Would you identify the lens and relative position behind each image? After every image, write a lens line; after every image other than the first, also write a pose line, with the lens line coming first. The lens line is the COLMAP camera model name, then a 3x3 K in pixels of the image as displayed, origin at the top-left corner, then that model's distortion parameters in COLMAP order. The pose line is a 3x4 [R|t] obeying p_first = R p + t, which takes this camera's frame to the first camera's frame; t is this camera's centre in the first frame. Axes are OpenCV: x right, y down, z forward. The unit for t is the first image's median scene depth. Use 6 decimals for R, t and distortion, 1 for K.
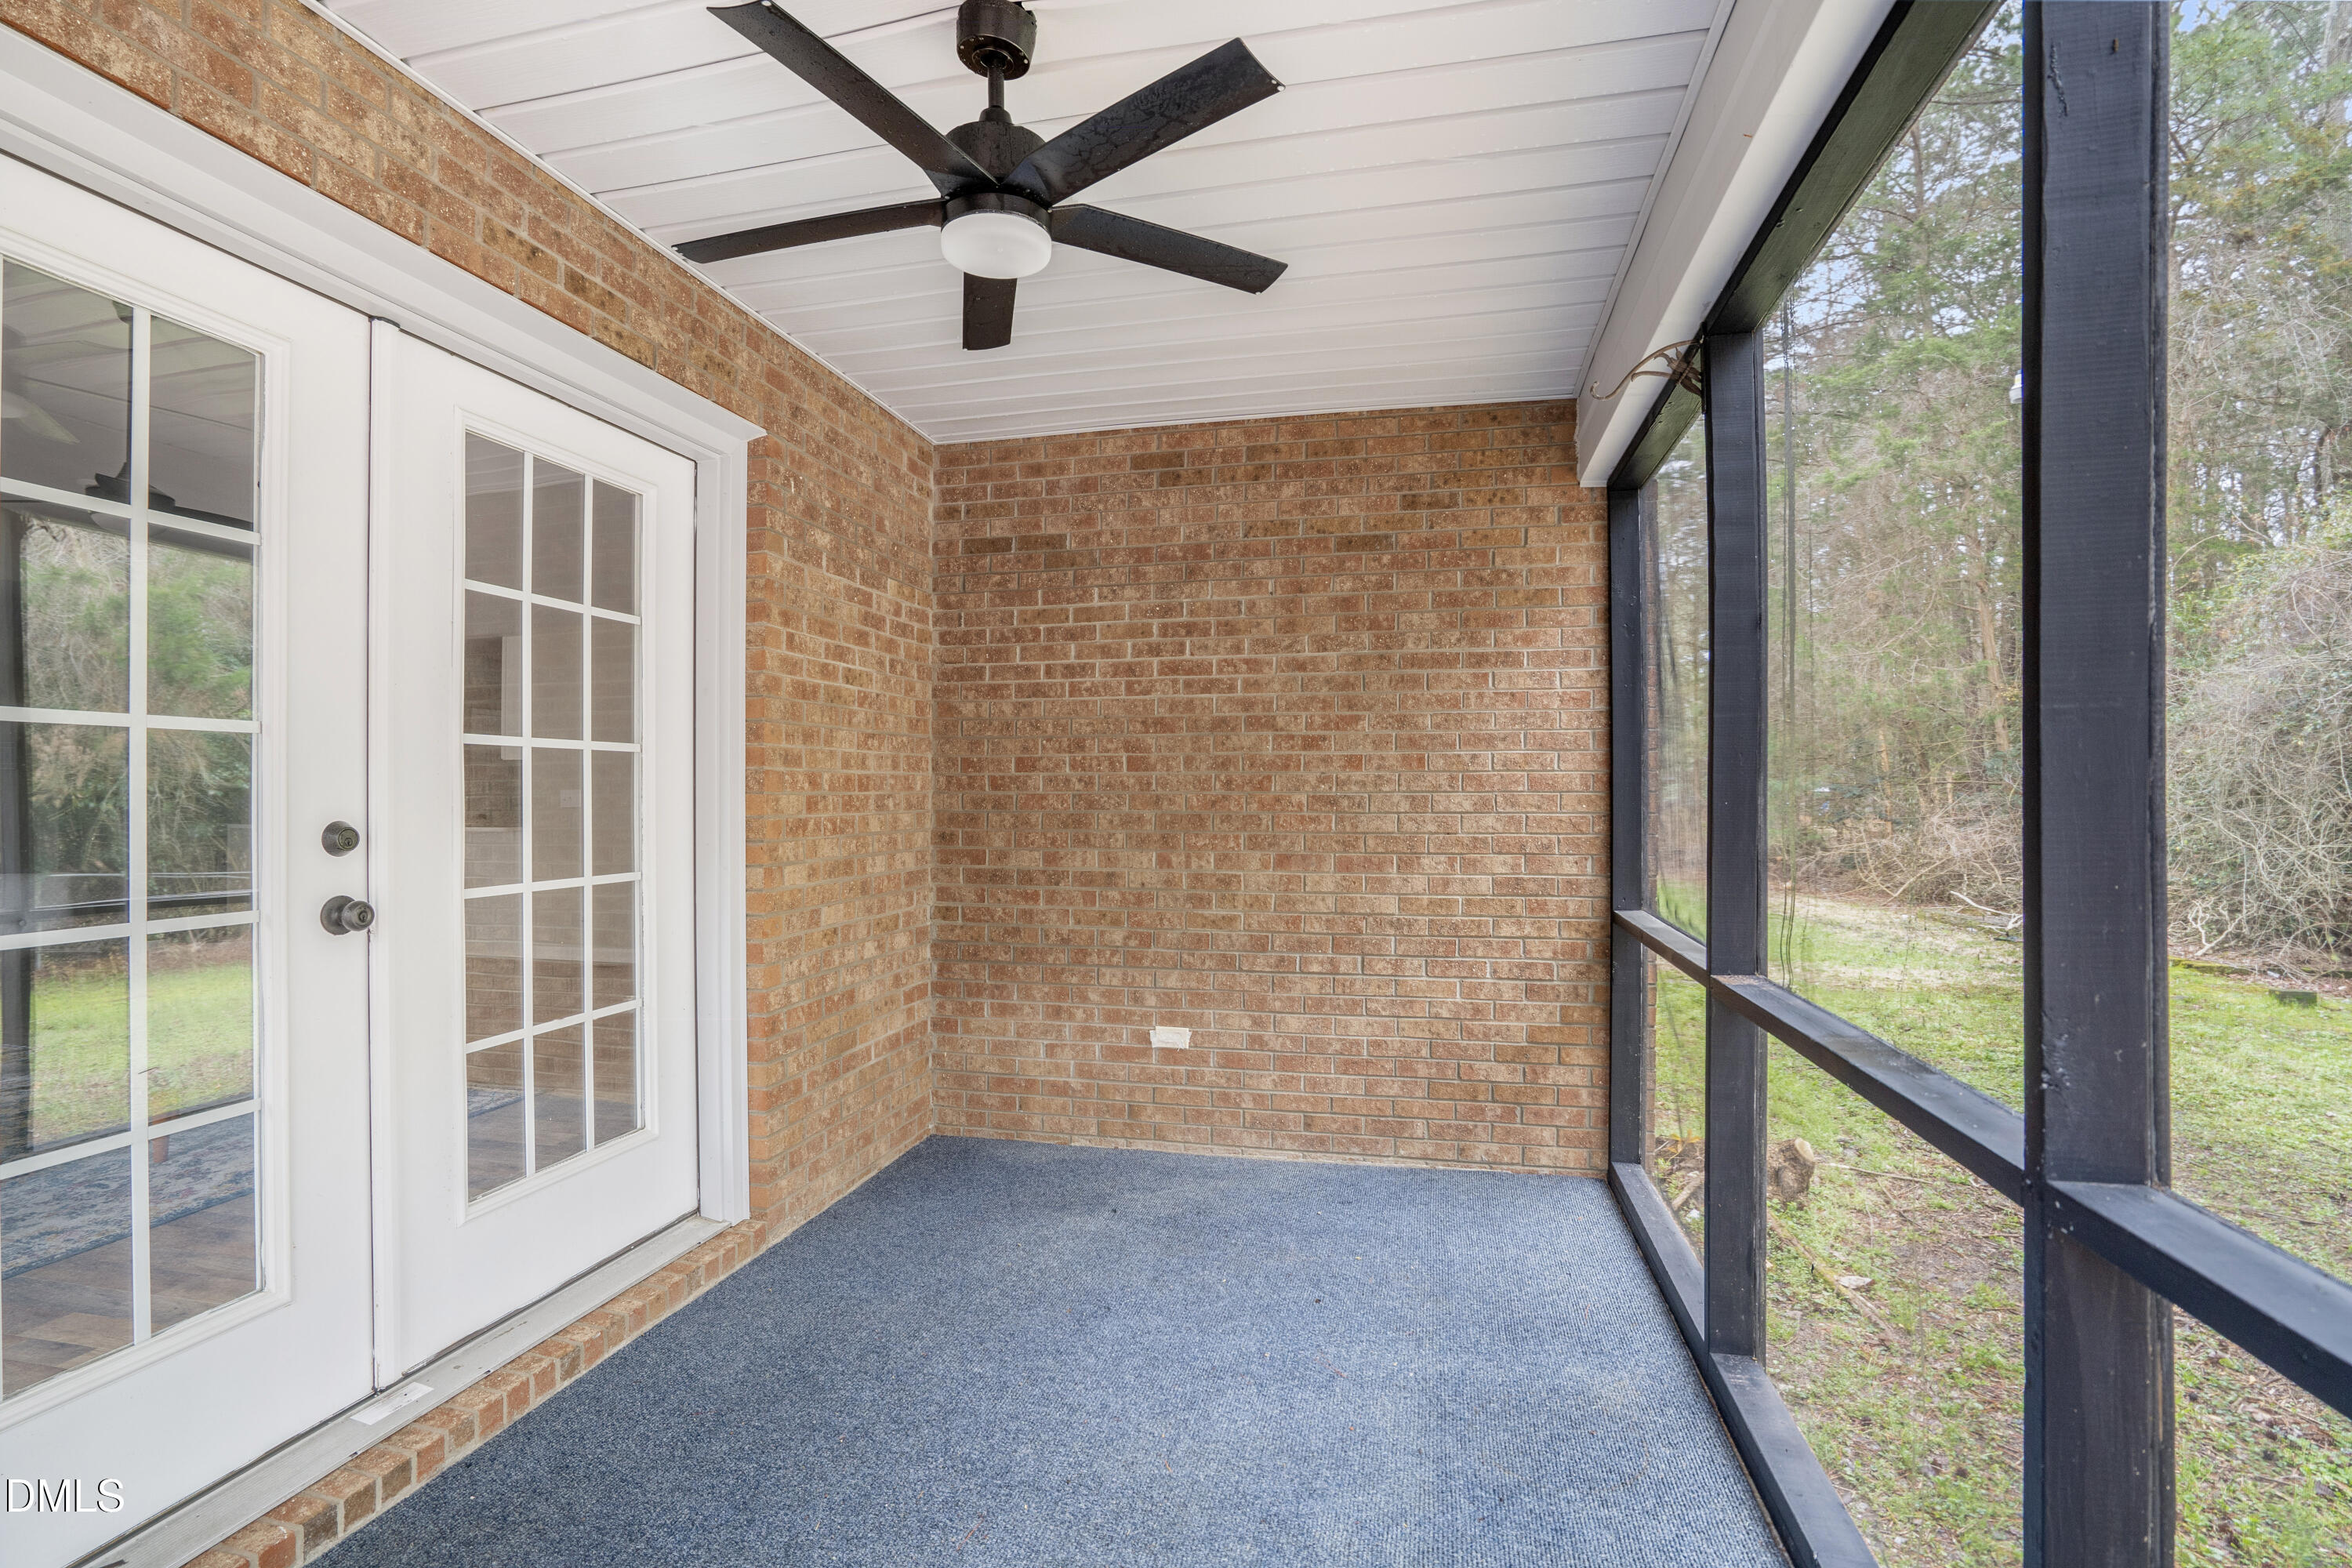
lens RADIAL K [[1079.5, 0, 1179.4], [0, 1079.5, 782.9], [0, 0, 1]] dist [-0.023173, 0.003943]
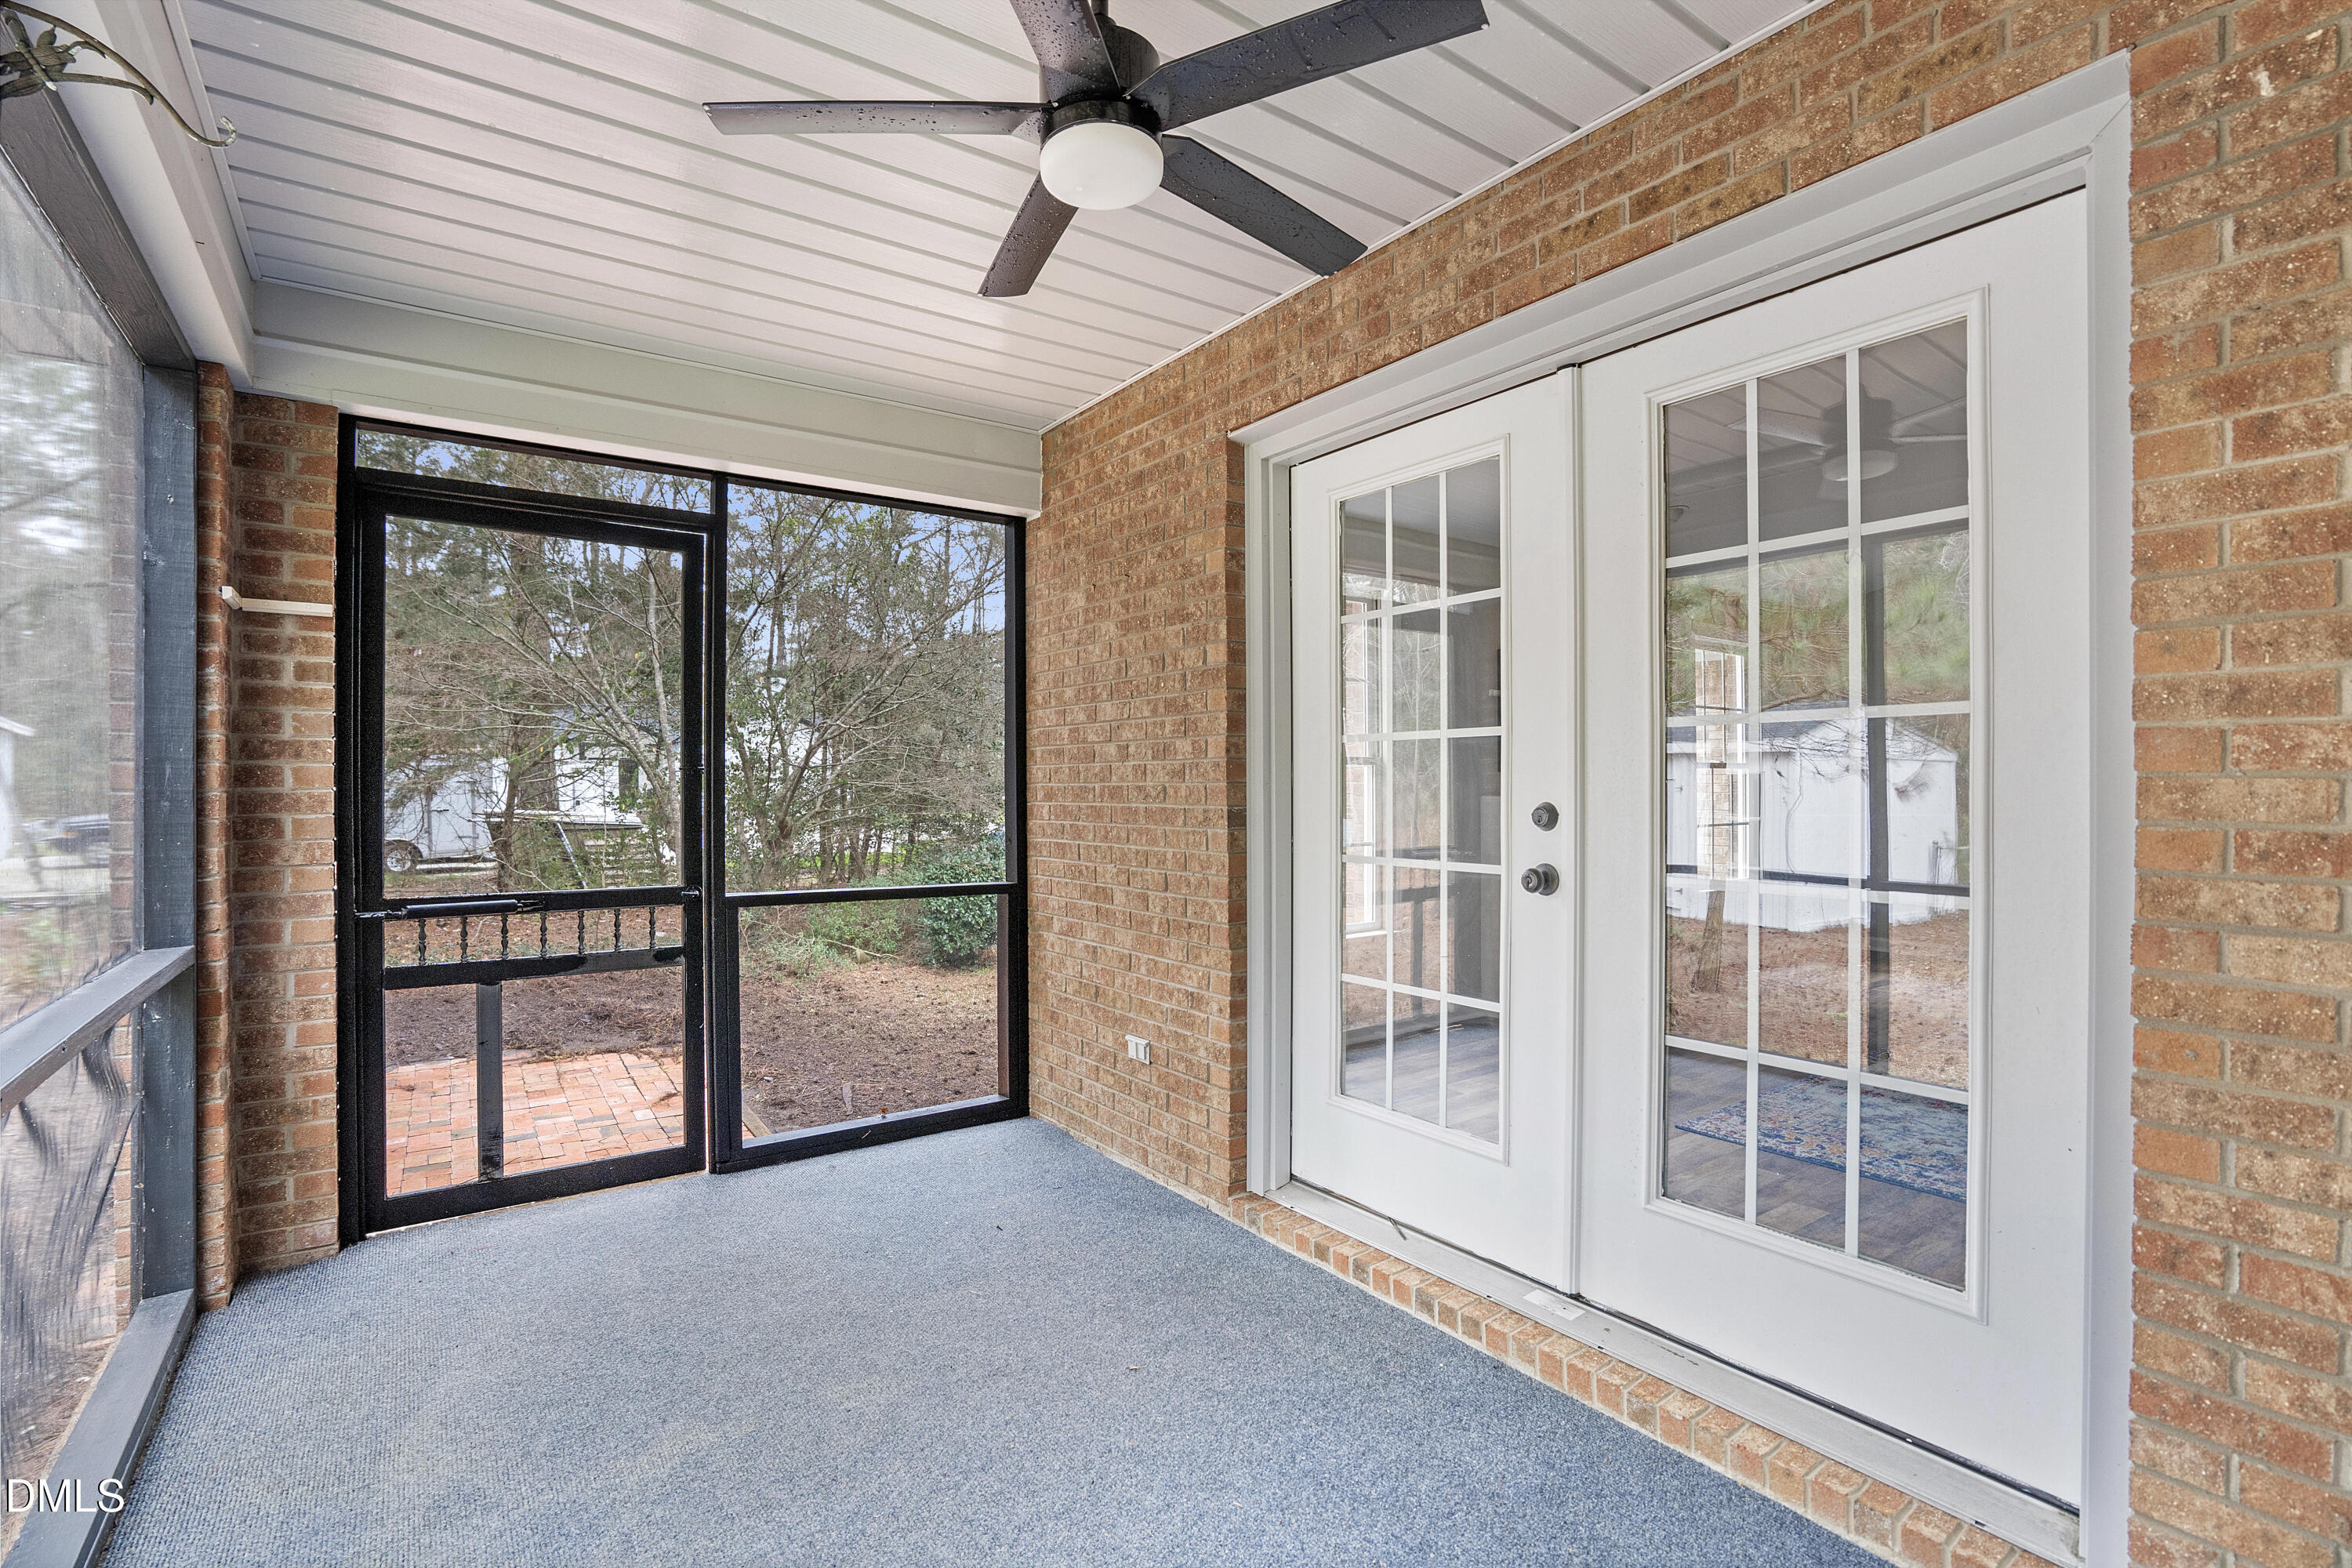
lens RADIAL K [[1079.5, 0, 1114.4], [0, 1079.5, 789.2], [0, 0, 1]] dist [-0.023173, 0.003943]
pose [[-0.688369, 0.003650, -0.725352, 0.390413], [0.008352, 0.999961, -0.002895, 0.017945], [0.725313, -0.008051, -0.688372, 1.309920]]
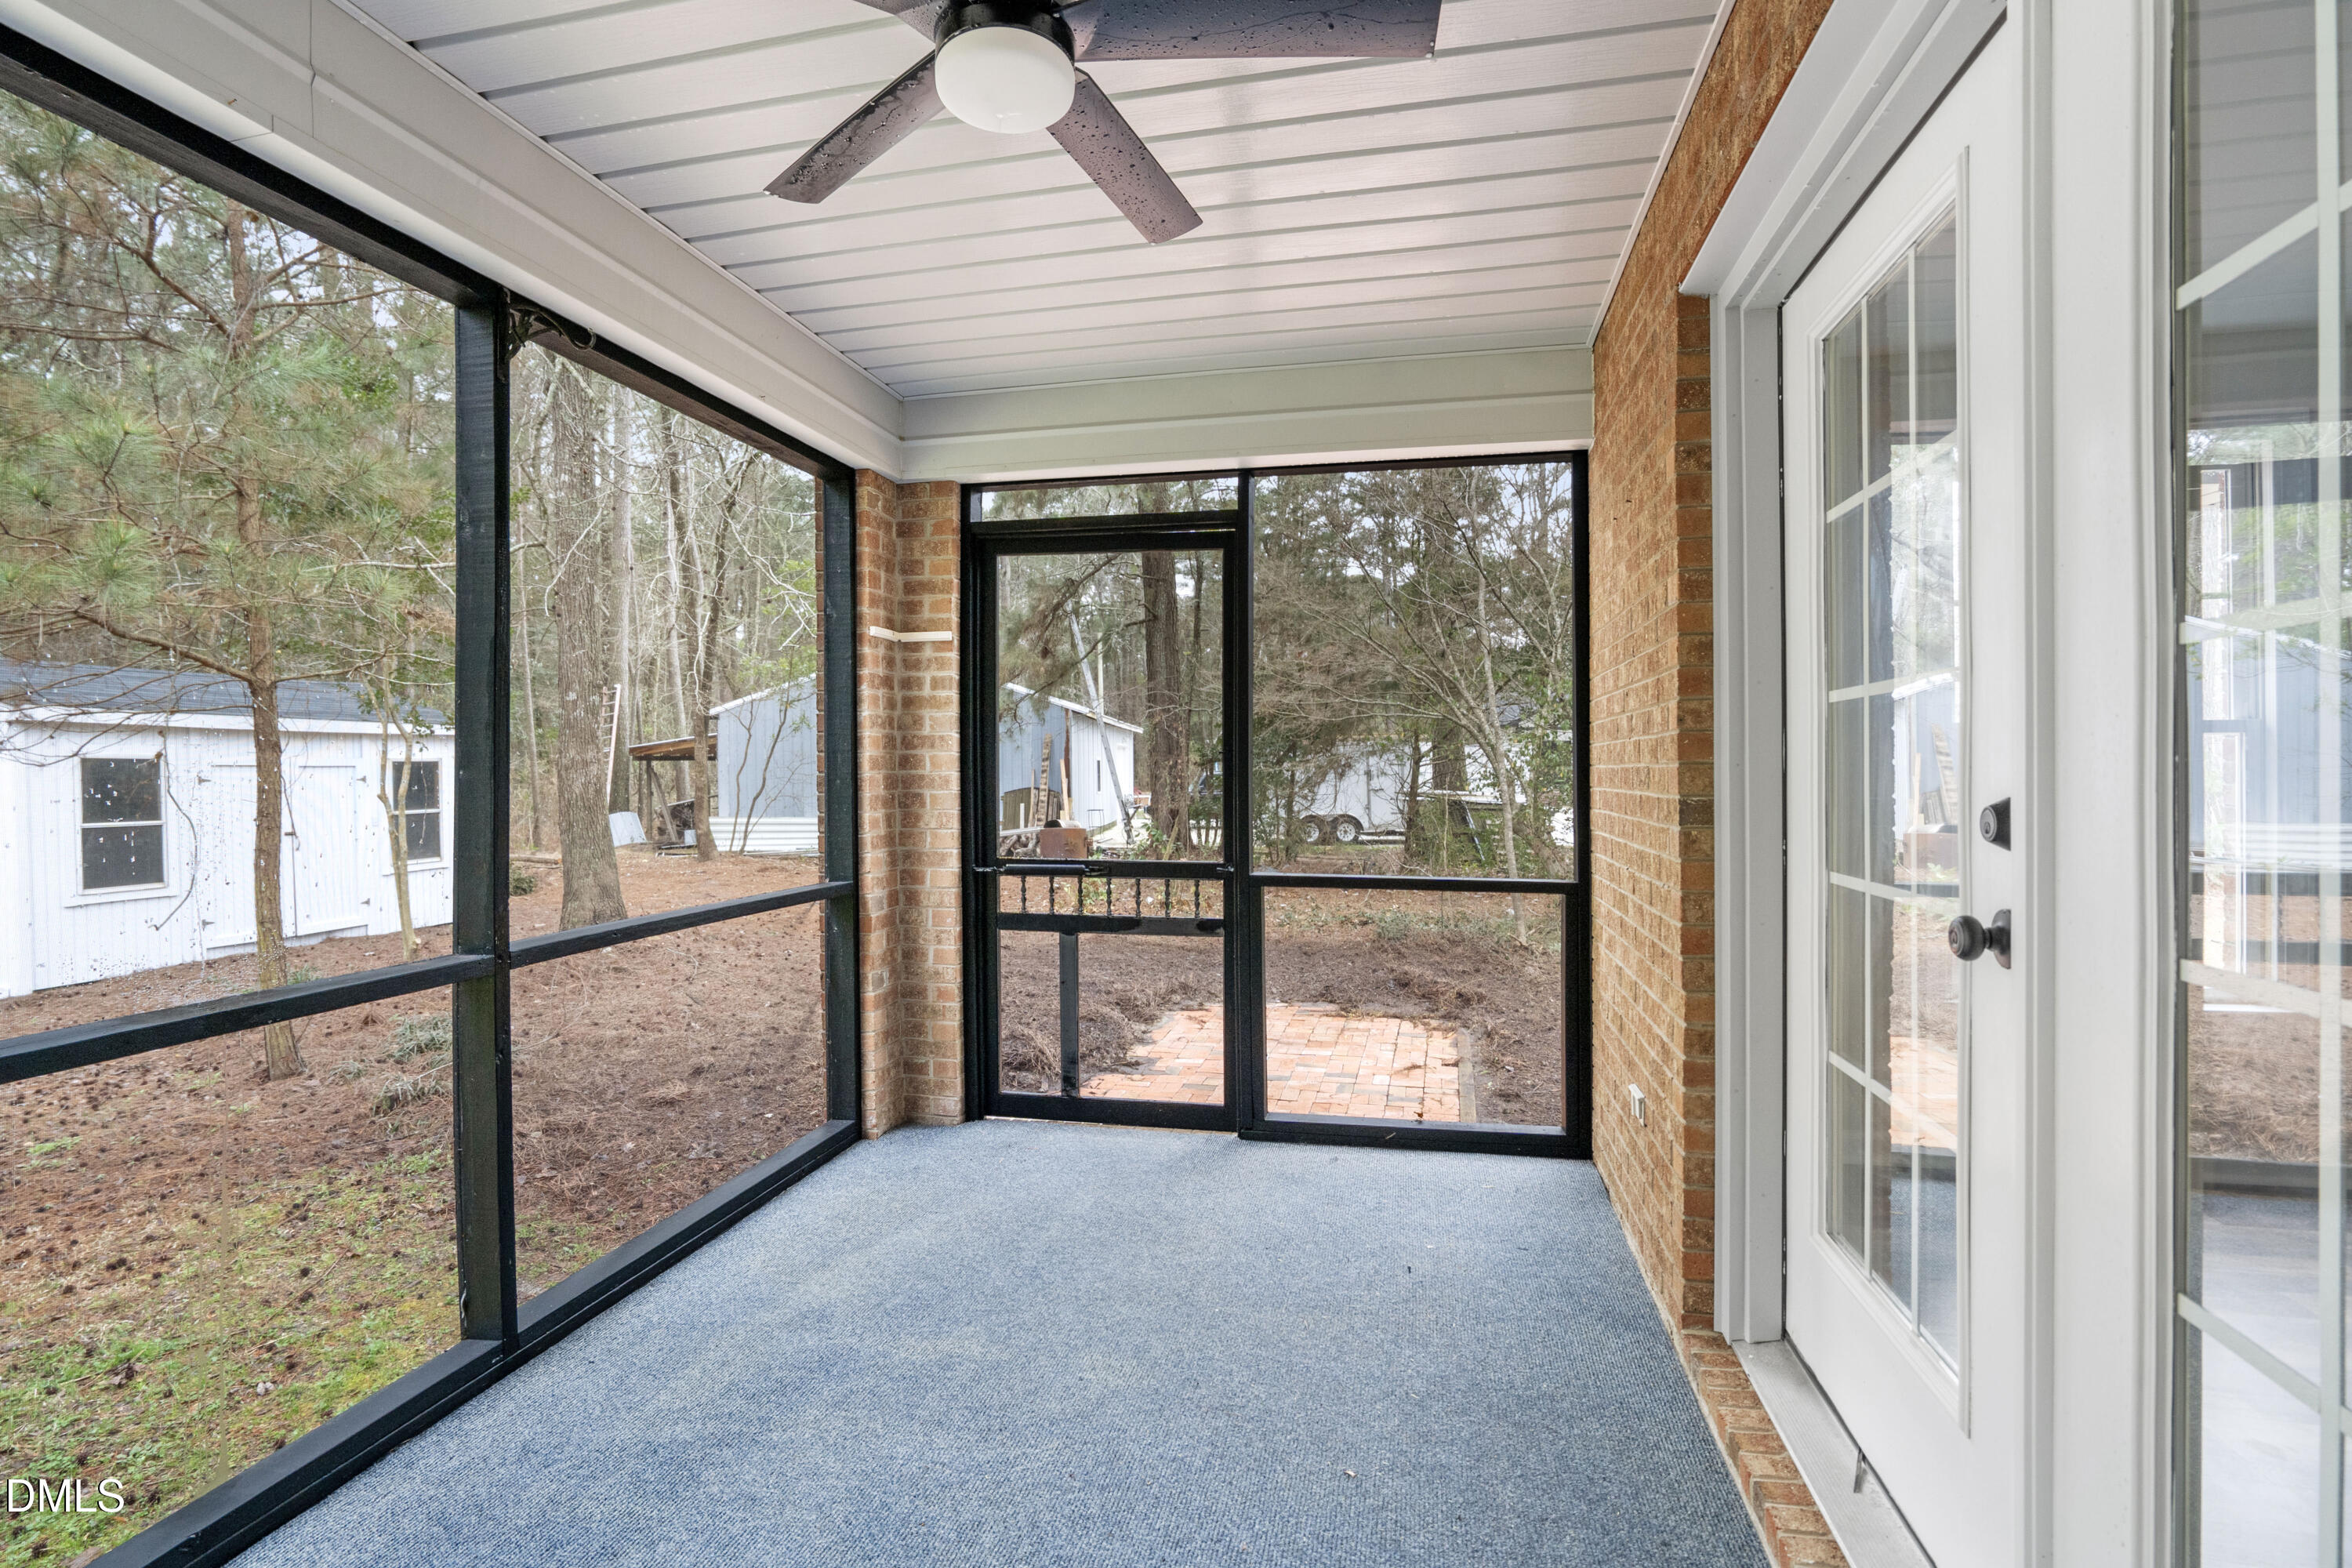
lens RADIAL K [[1079.5, 0, 1176.8], [0, 1079.5, 781.0], [0, 0, 1]] dist [-0.023173, 0.003943]
pose [[-0.999781, 0.002635, -0.020777, -0.214519], [0.002630, 0.999997, 0.000248, 0.021585], [0.020778, 0.000194, -0.999784, 1.459432]]
